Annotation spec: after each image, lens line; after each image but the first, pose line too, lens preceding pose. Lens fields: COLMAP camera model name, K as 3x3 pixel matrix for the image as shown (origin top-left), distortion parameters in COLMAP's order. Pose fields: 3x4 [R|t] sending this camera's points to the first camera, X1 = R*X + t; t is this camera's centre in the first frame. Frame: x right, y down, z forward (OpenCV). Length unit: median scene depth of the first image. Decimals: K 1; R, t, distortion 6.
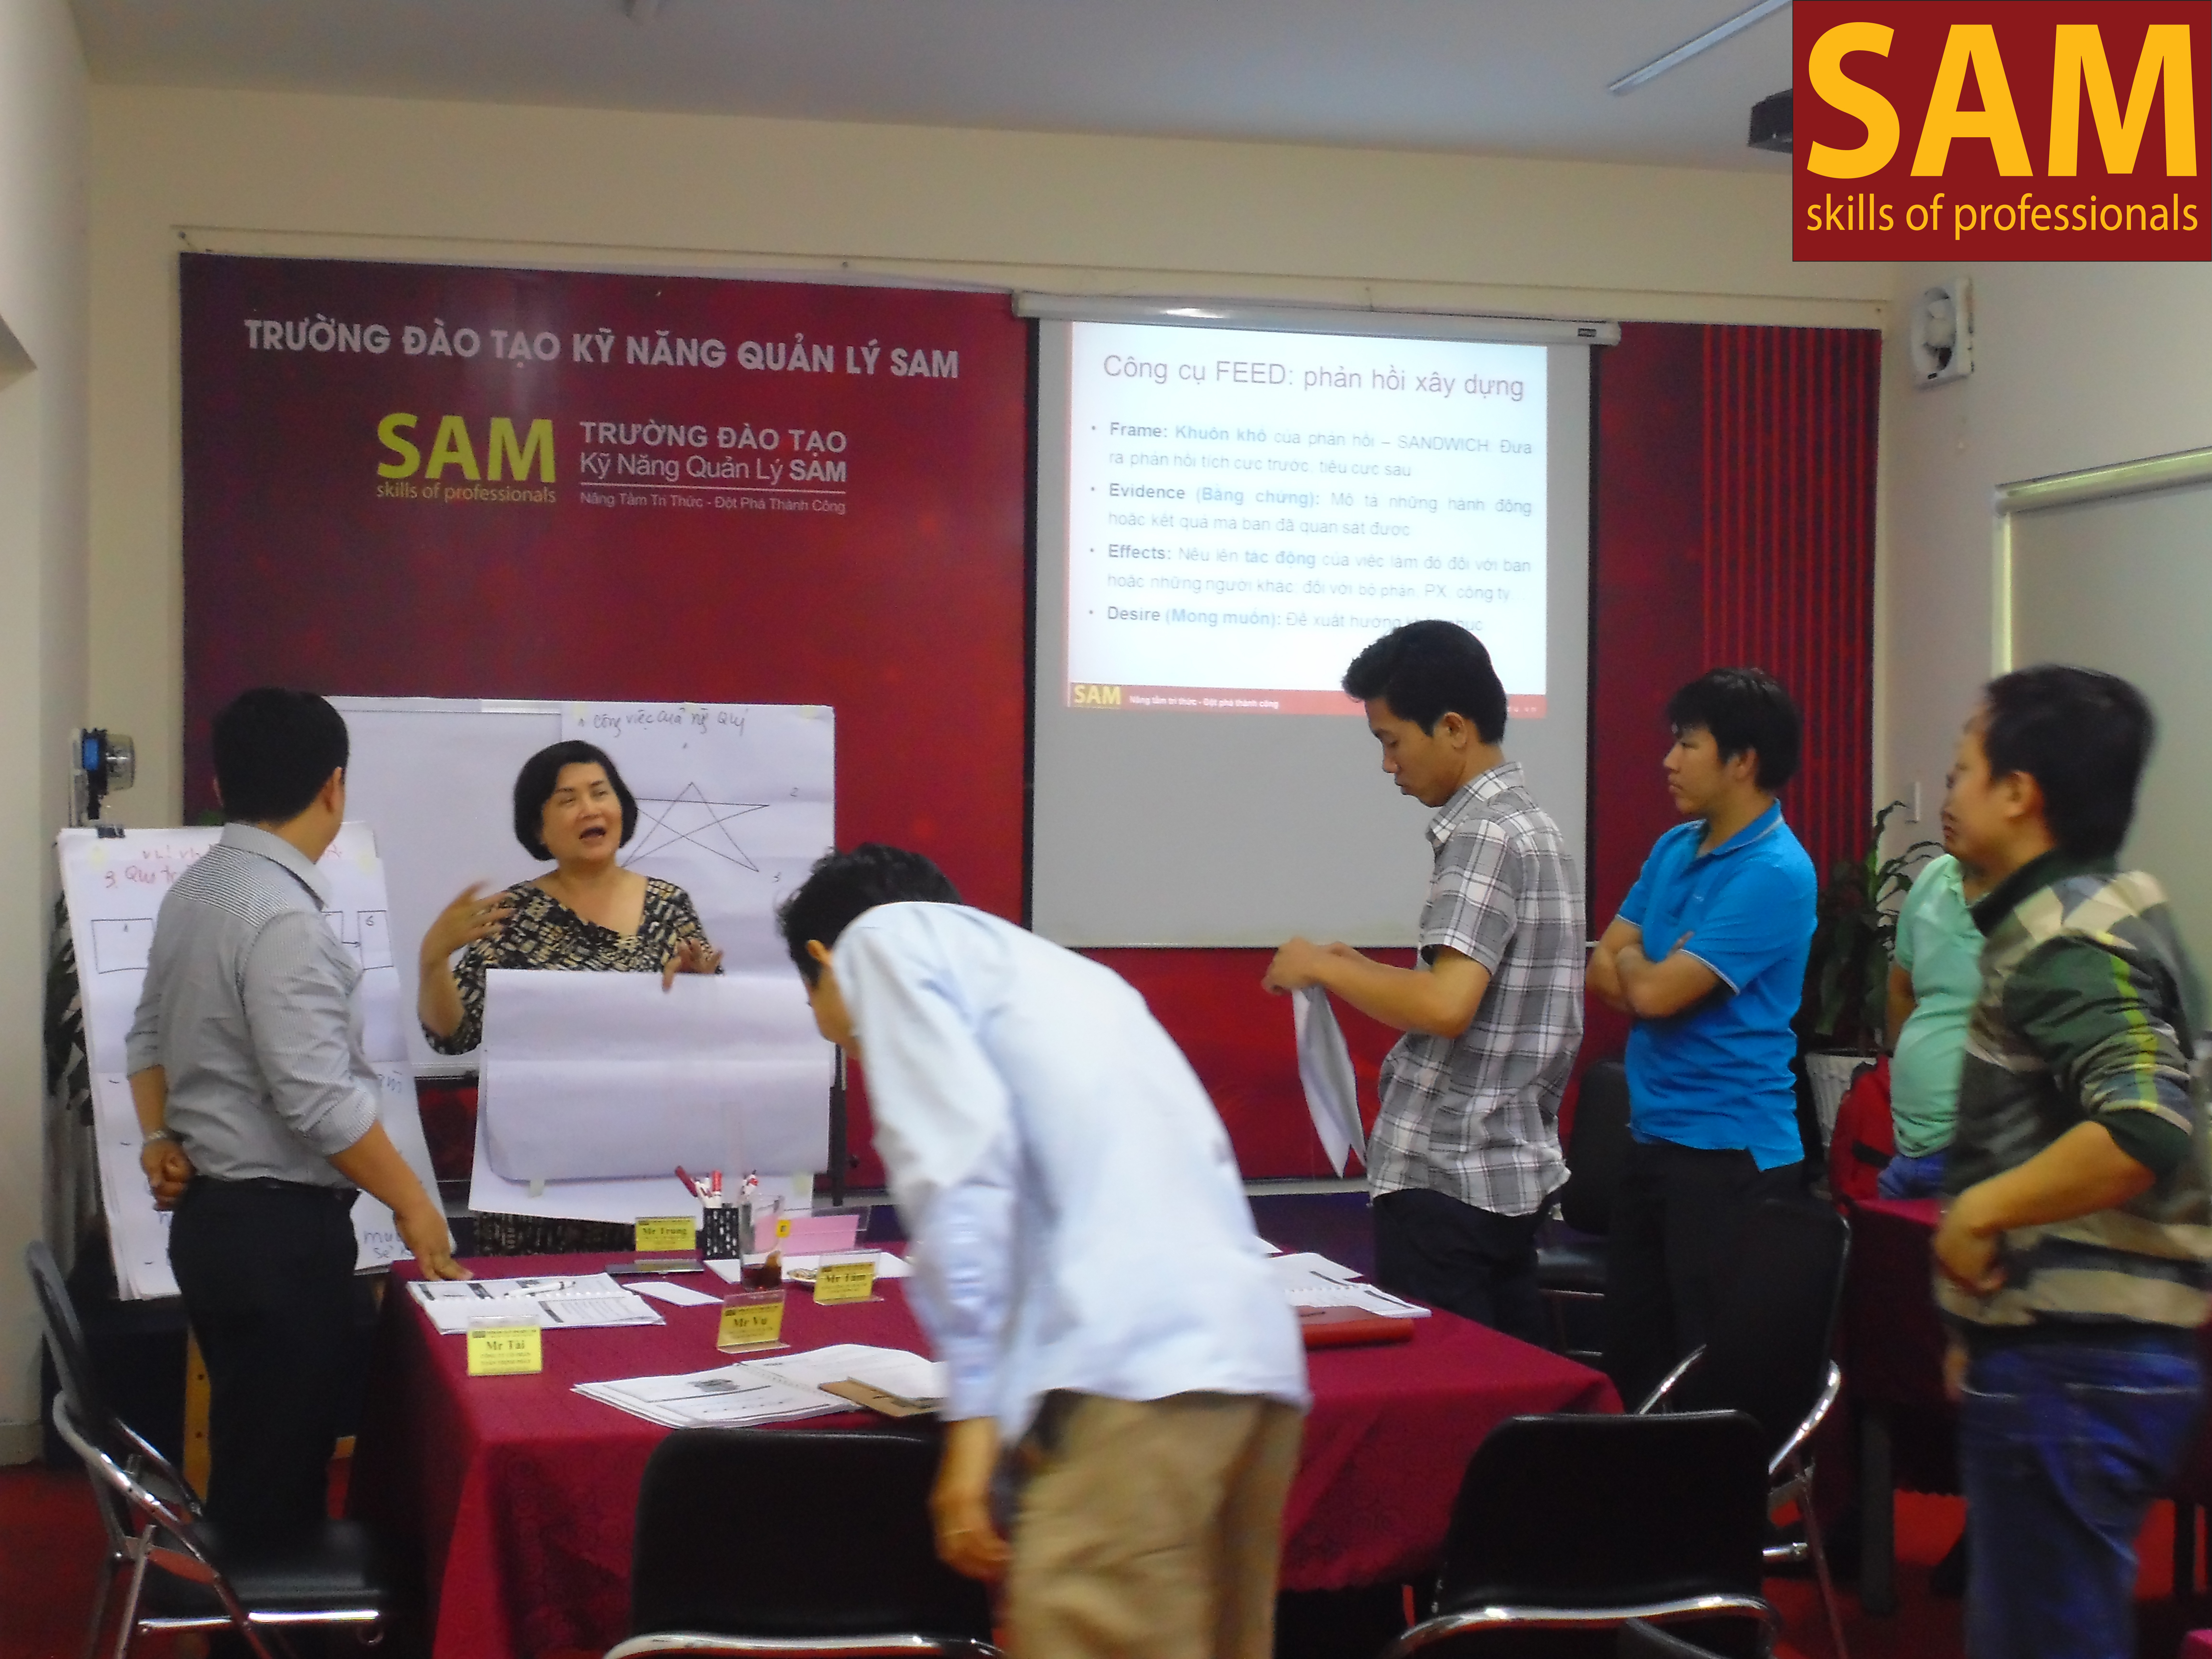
lens RADIAL K [[3089.3, 0, 1104.9], [0, 3089.3, 836.1], [0, 0, 1]] dist [-0.037661, 0.000000]
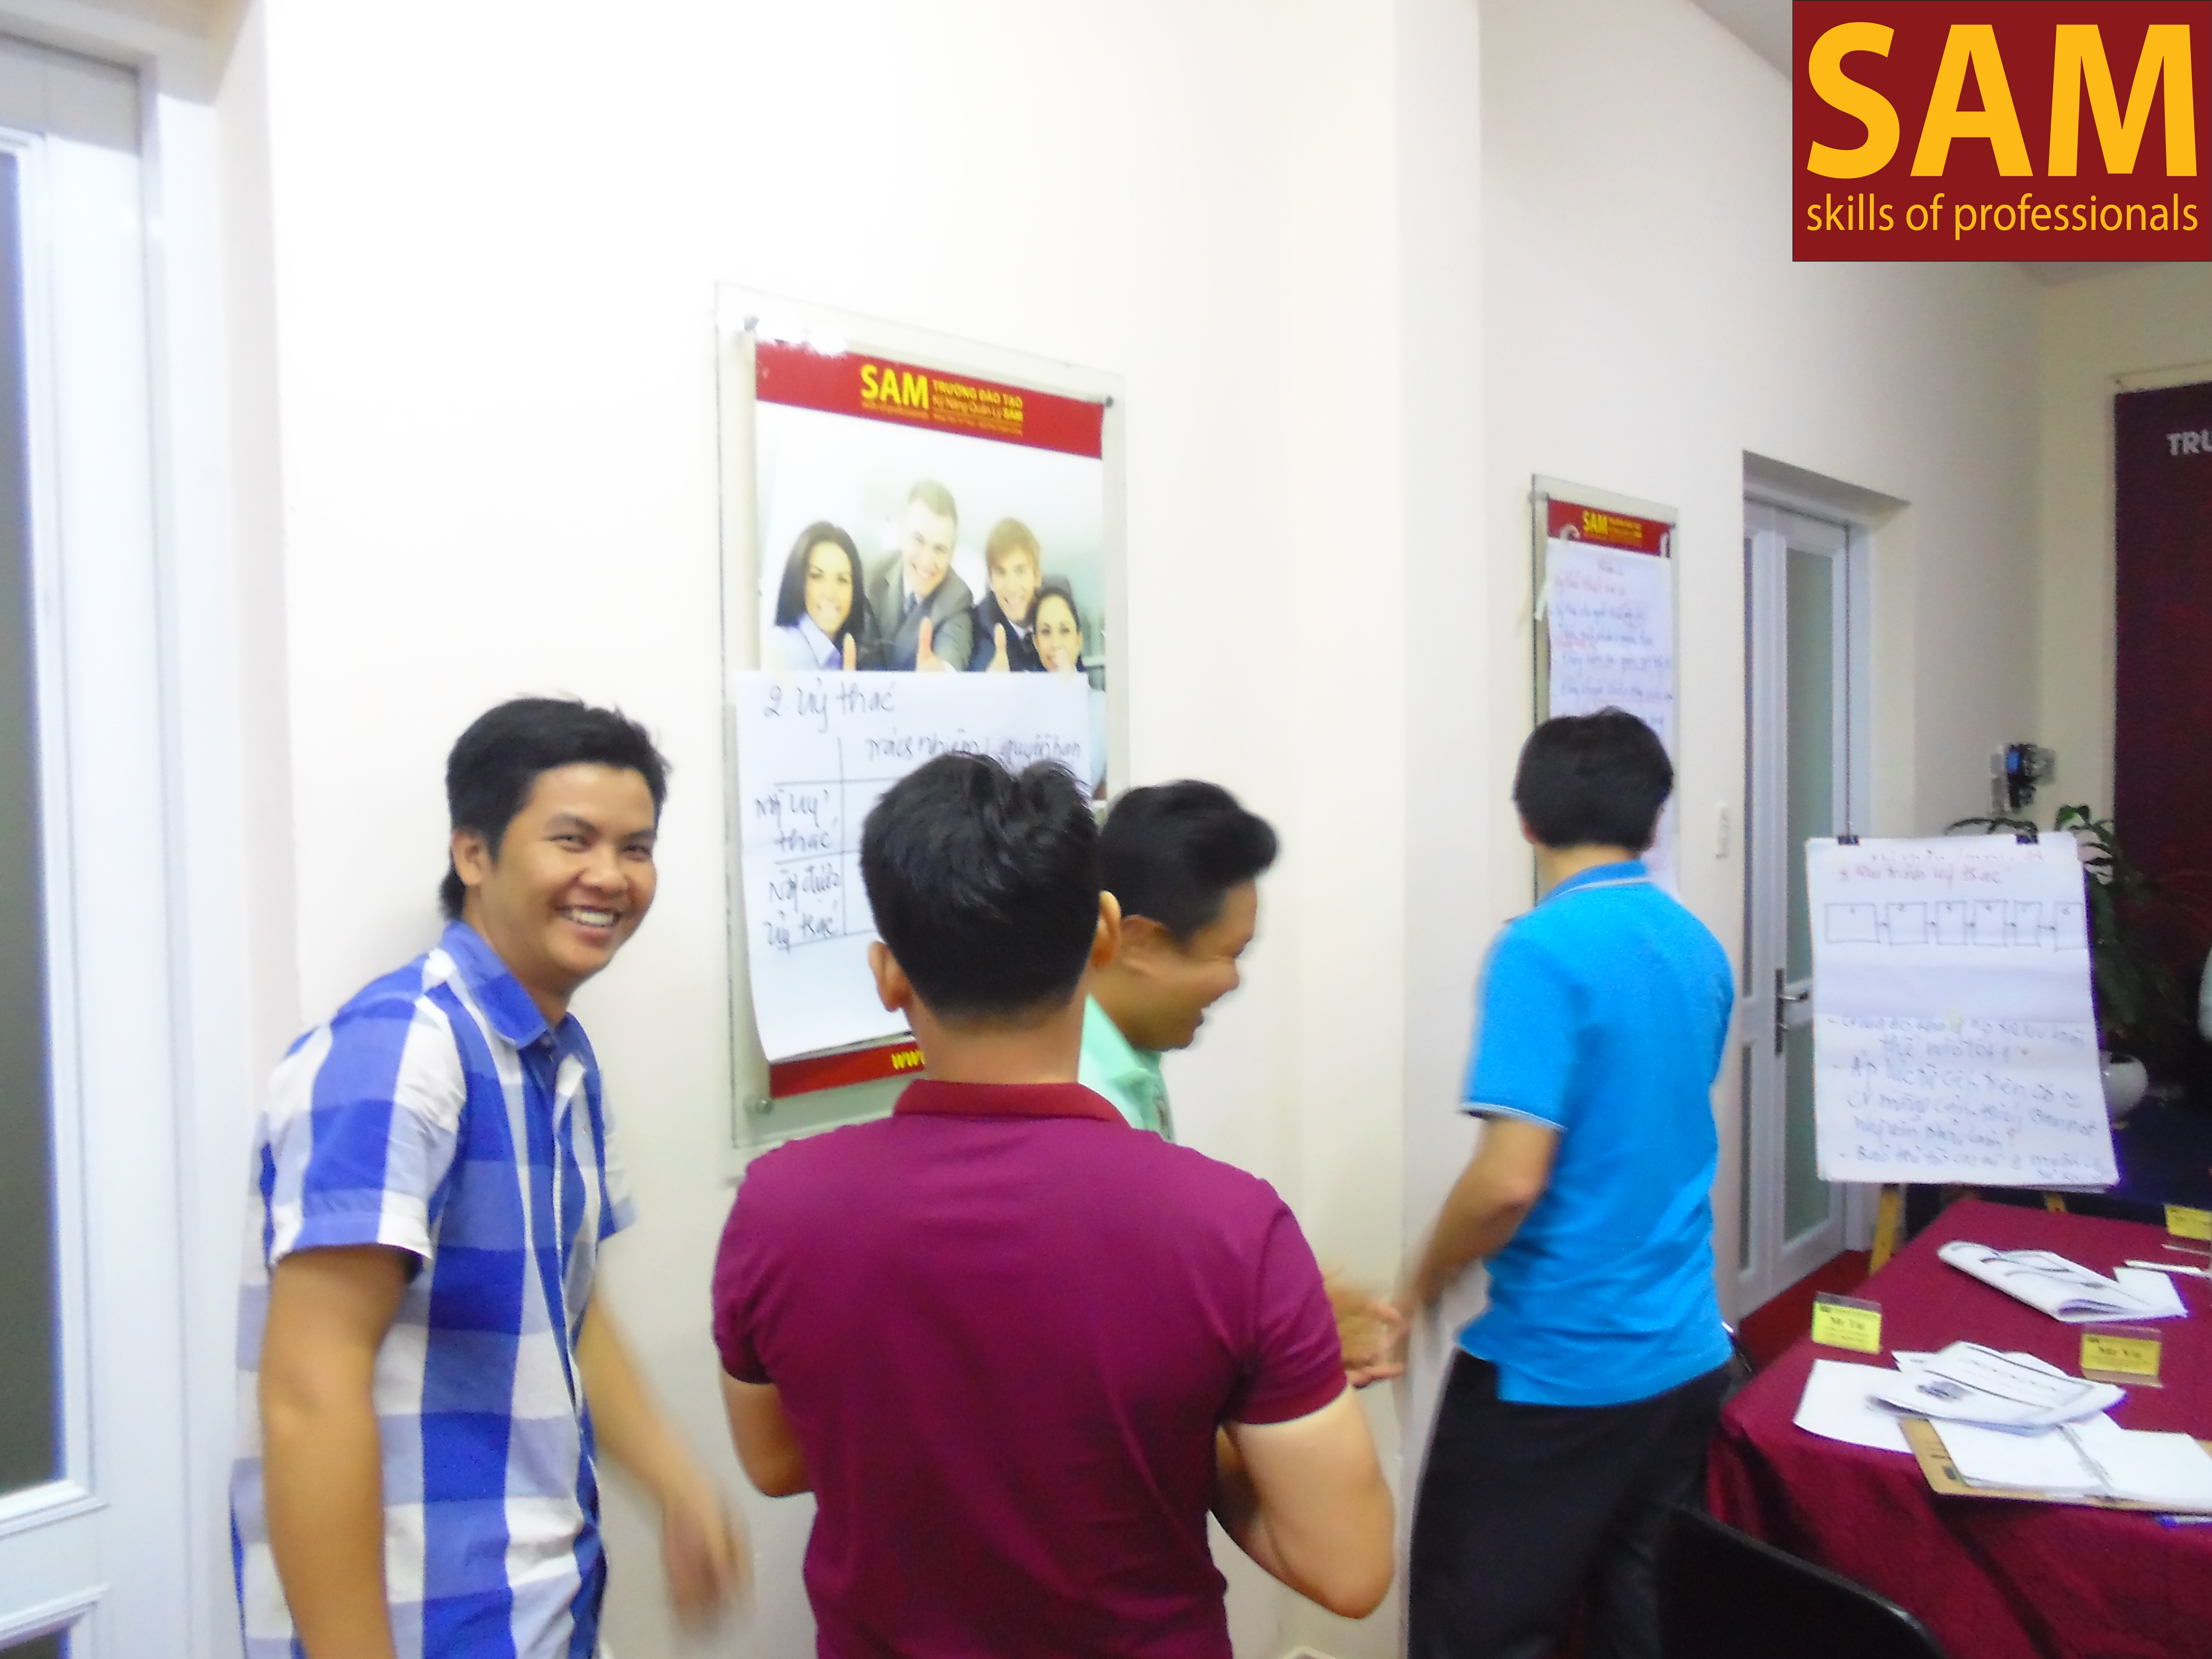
lens RADIAL K [[1710.9, 0, 1139.6], [0, 1710.9, 845.9], [0, 0, 1]] dist [-0.062758, 0.105407]
pose [[0.567932, 0.022478, -0.822768, 0.081834], [0.015405, 0.999162, 0.037930, -0.020961], [0.822931, -0.034216, 0.567110, 0.186584]]
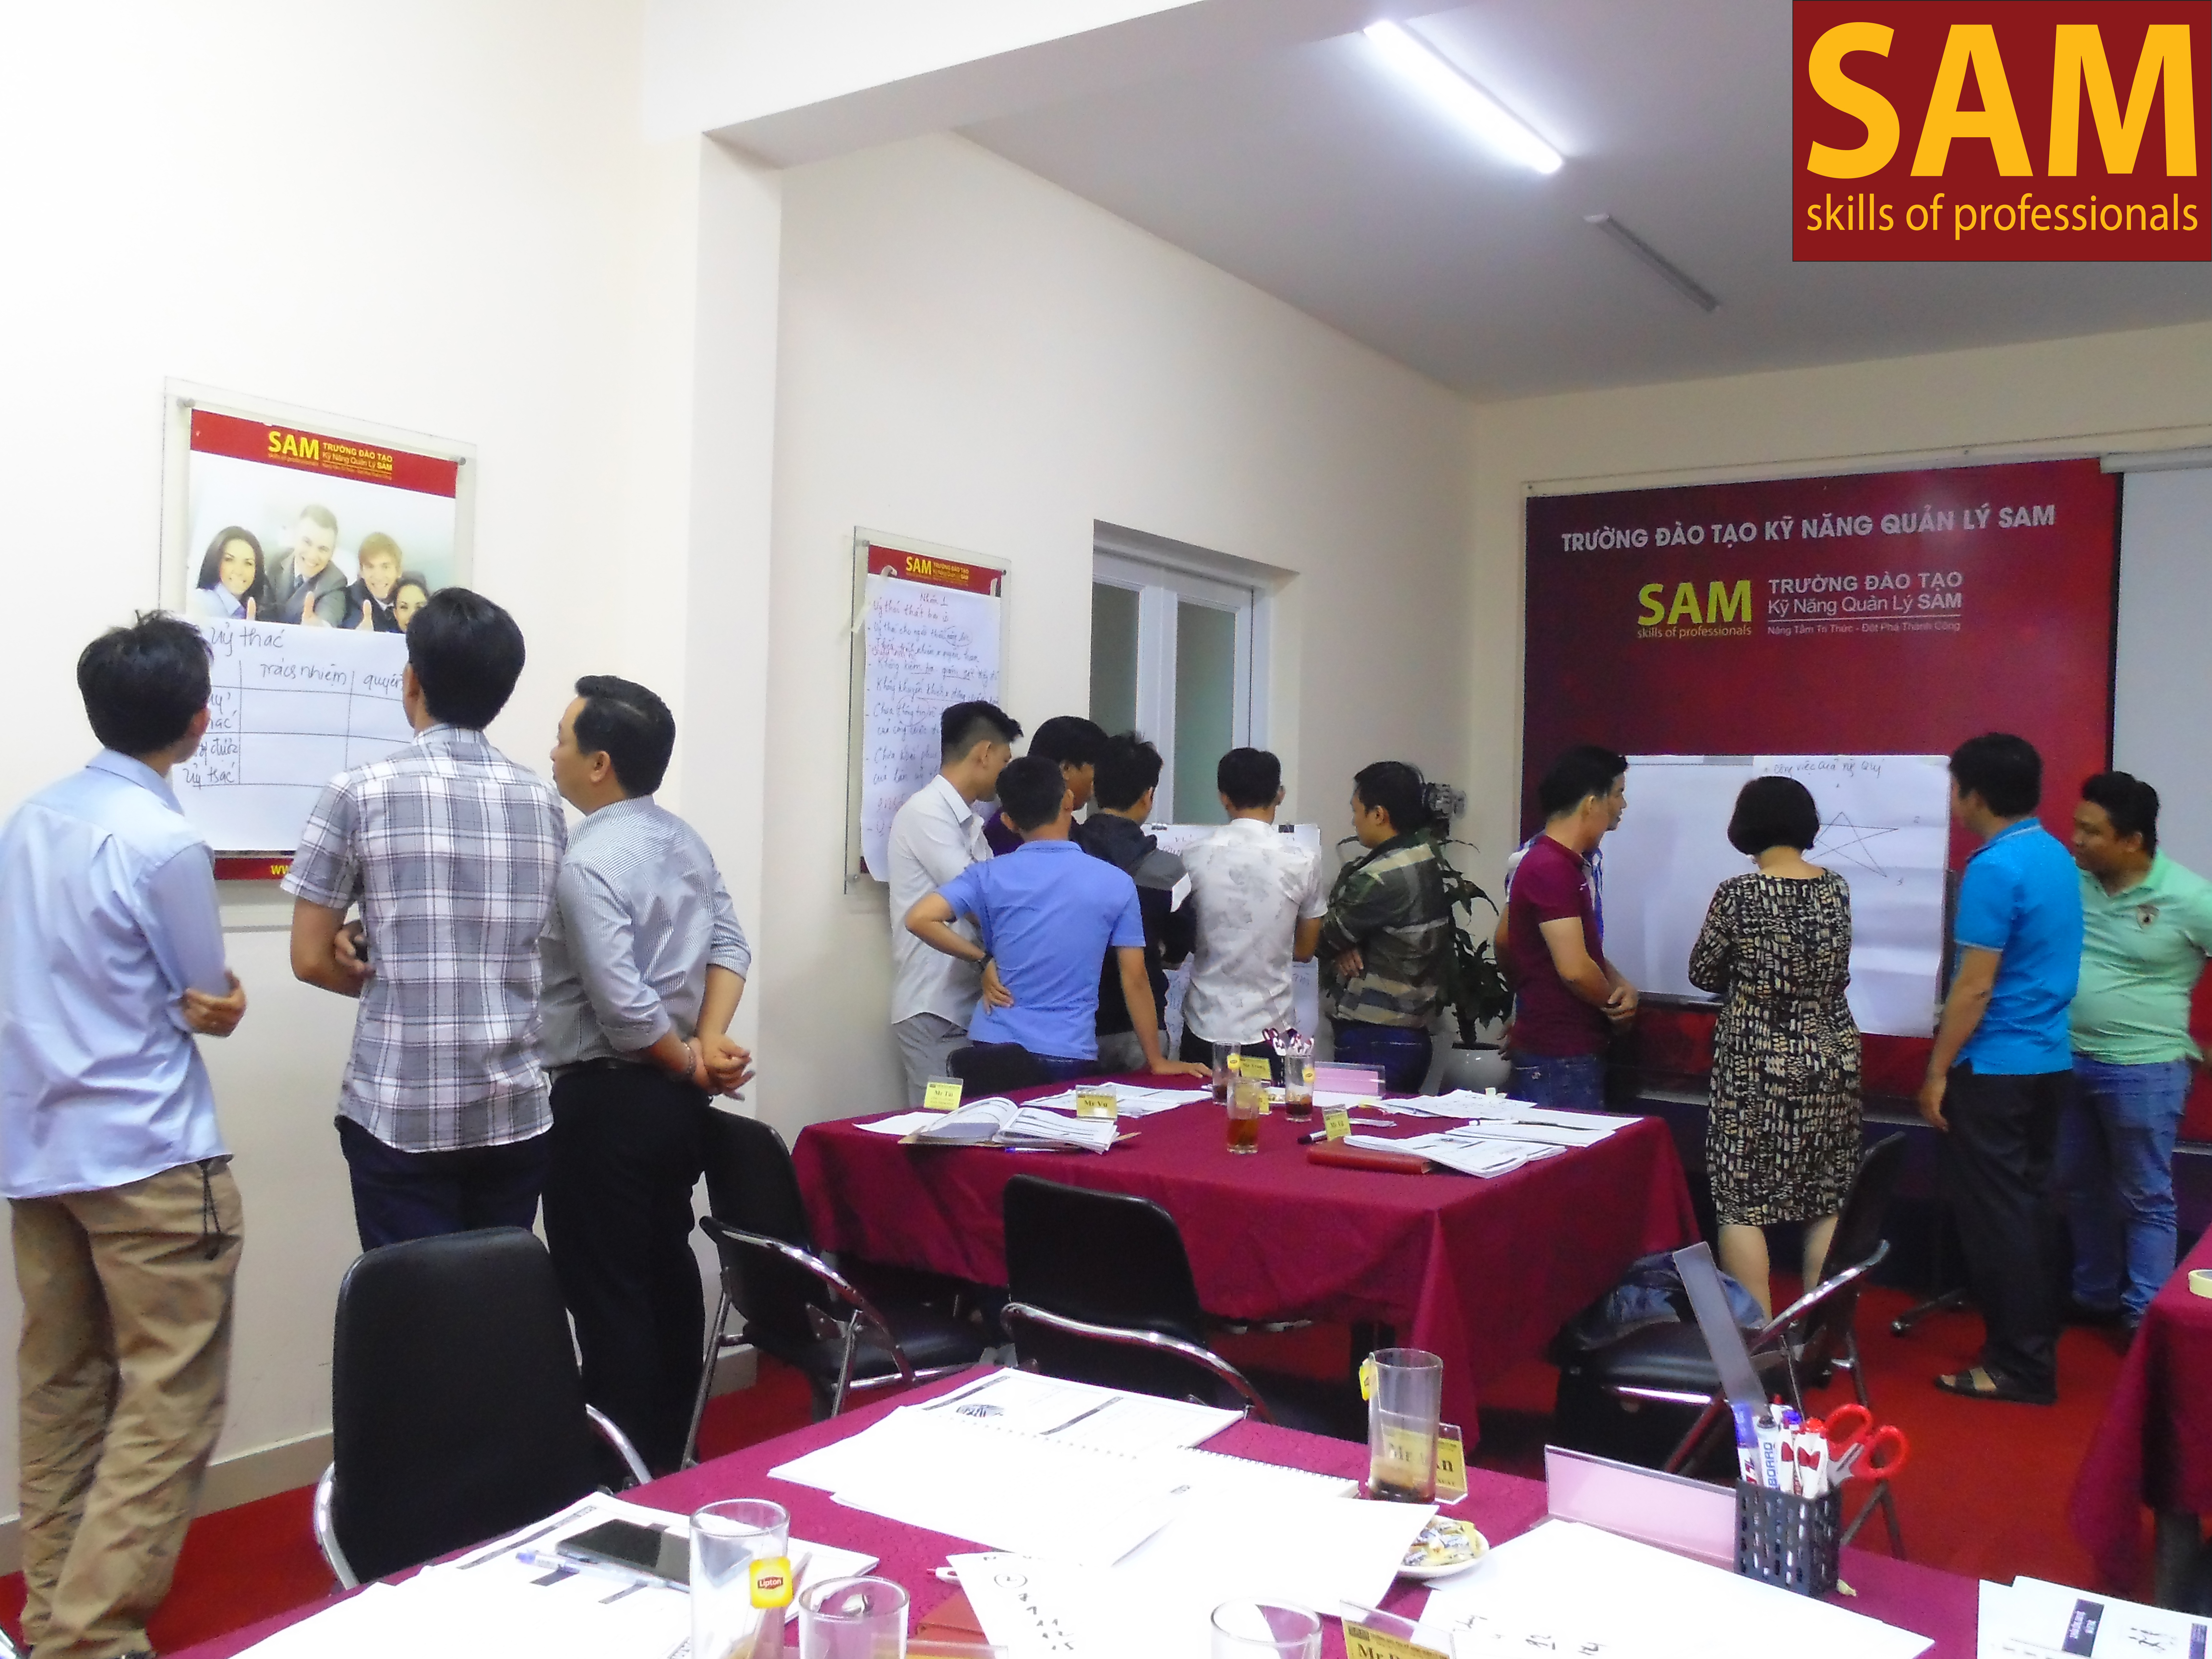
lens RADIAL K [[1924.8, 0, 1132.1], [0, 1924.8, 862.4], [0, 0, 1]] dist [-0.040626, 0.089831]
pose [[0.666301, 0.023250, -0.745320, 0.320096], [-0.032367, 0.999474, 0.002242, 0.010733], [0.744980, 0.022630, 0.666703, 0.150512]]
